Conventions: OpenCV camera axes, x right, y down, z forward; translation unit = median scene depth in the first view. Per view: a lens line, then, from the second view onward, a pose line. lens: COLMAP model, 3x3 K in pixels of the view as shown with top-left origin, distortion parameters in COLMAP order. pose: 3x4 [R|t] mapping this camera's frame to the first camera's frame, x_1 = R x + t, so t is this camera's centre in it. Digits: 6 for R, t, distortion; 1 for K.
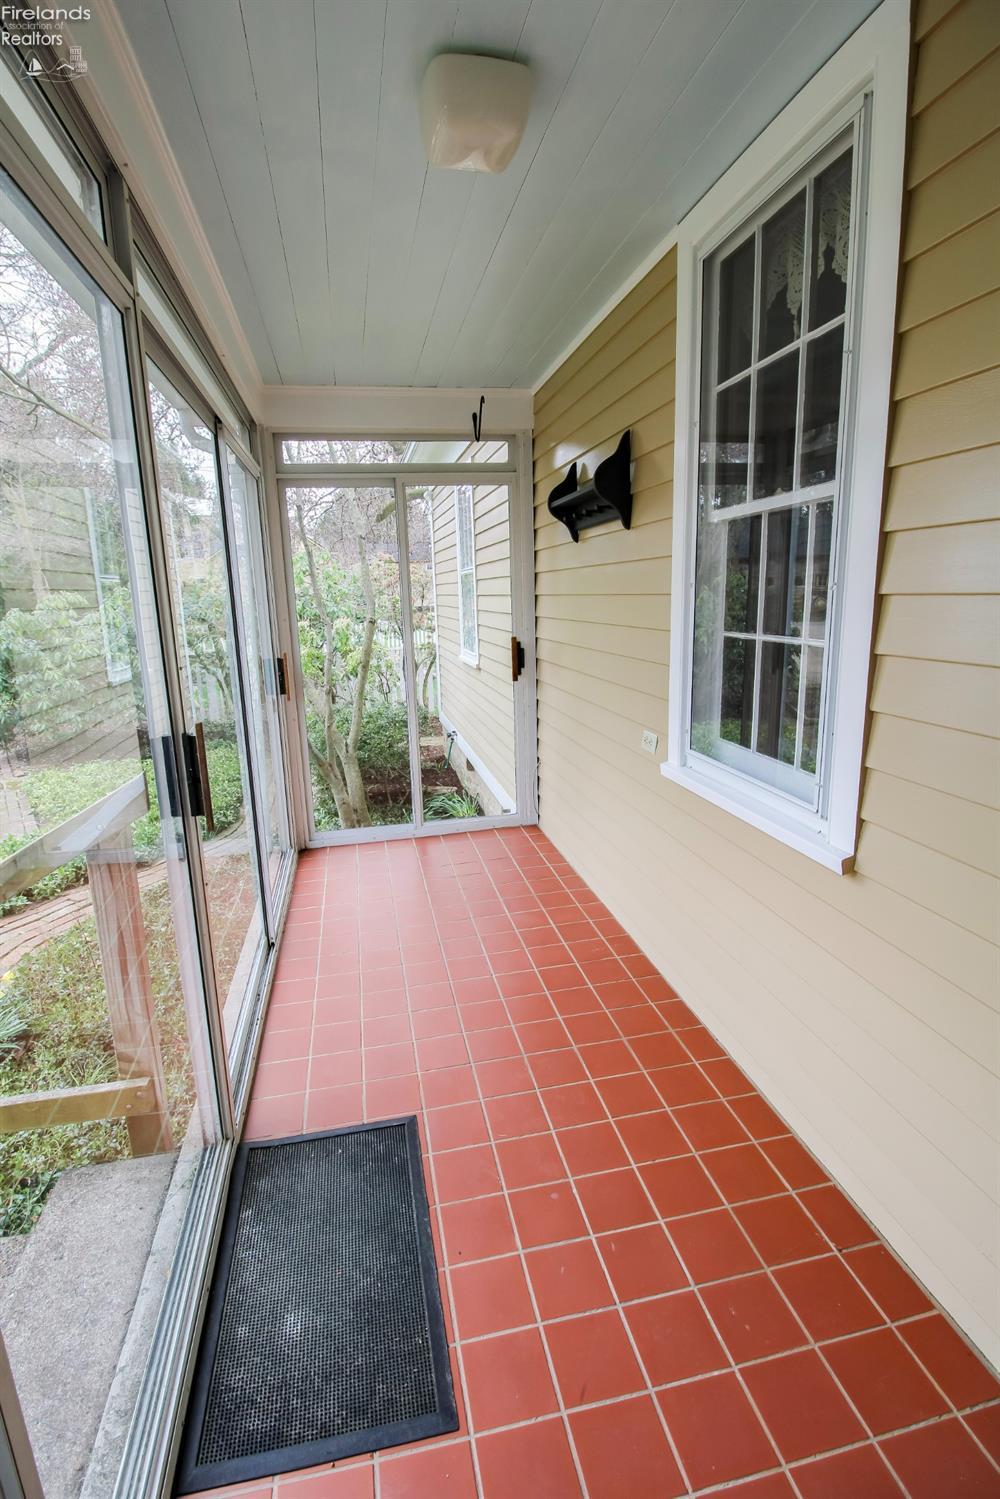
lens RADIAL K [[709.0, 0, 498.0], [0, 709.0, 749.0], [0, 0, 1]] dist [-0.012081, -0.003726]
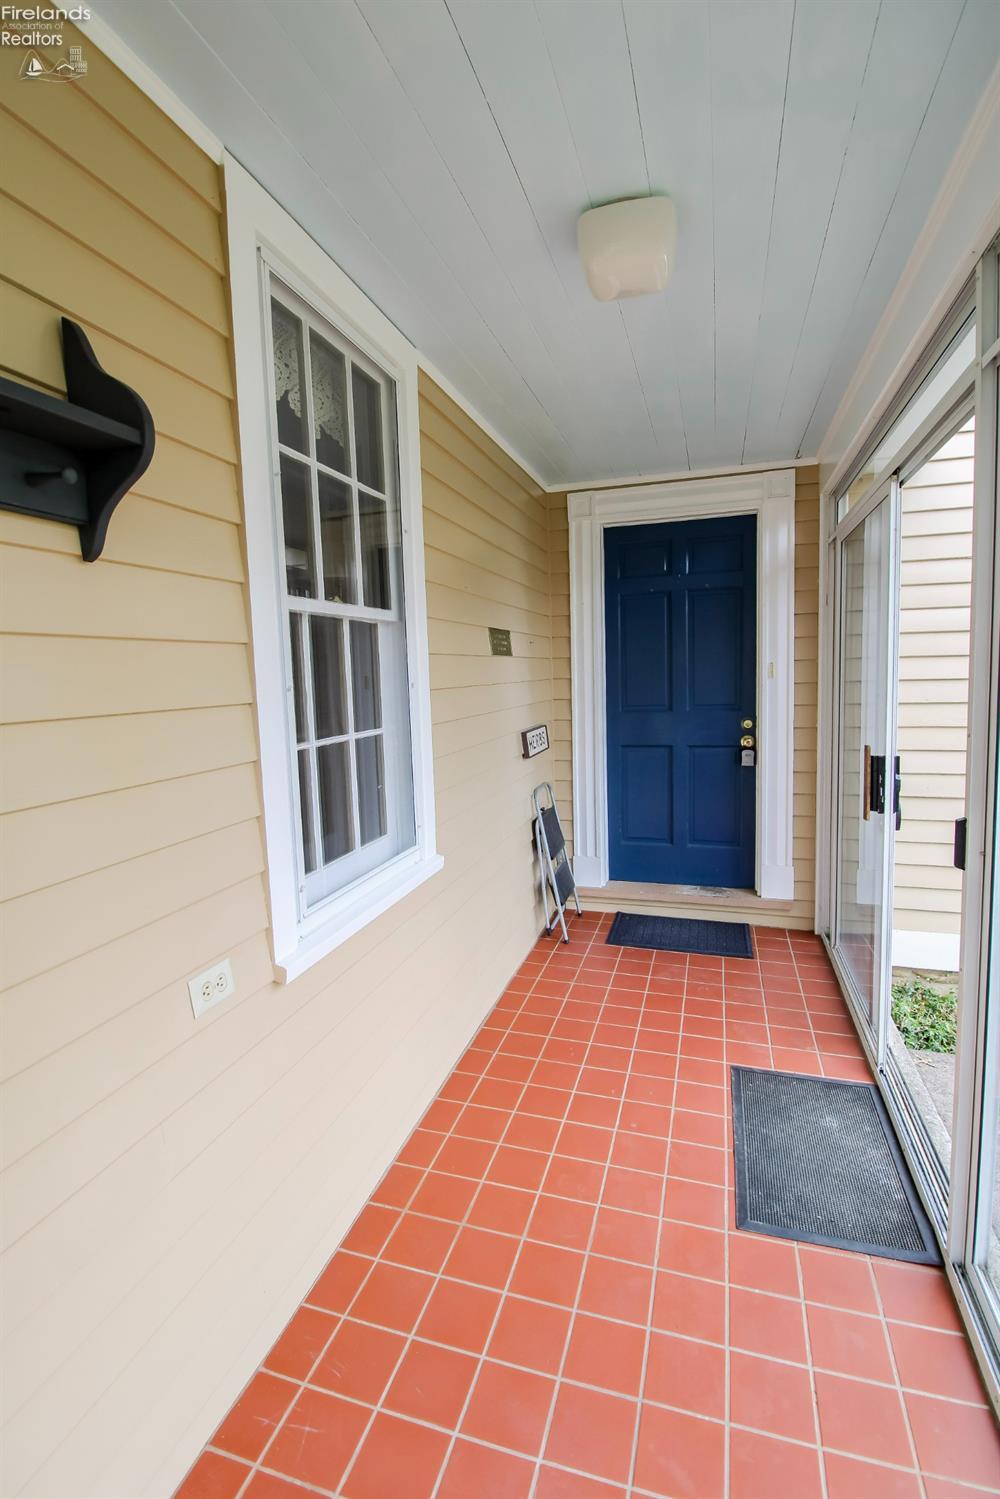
lens RADIAL K [[709.0, 0, 493.3], [0, 709.0, 747.4], [0, 0, 1]] dist [-0.012081, -0.003726]
pose [[-0.870113, 0.008870, 0.492773, -0.318916], [0.165490, 0.947046, 0.275166, -0.406822], [-0.464238, 0.320975, -0.825505, 1.824633]]
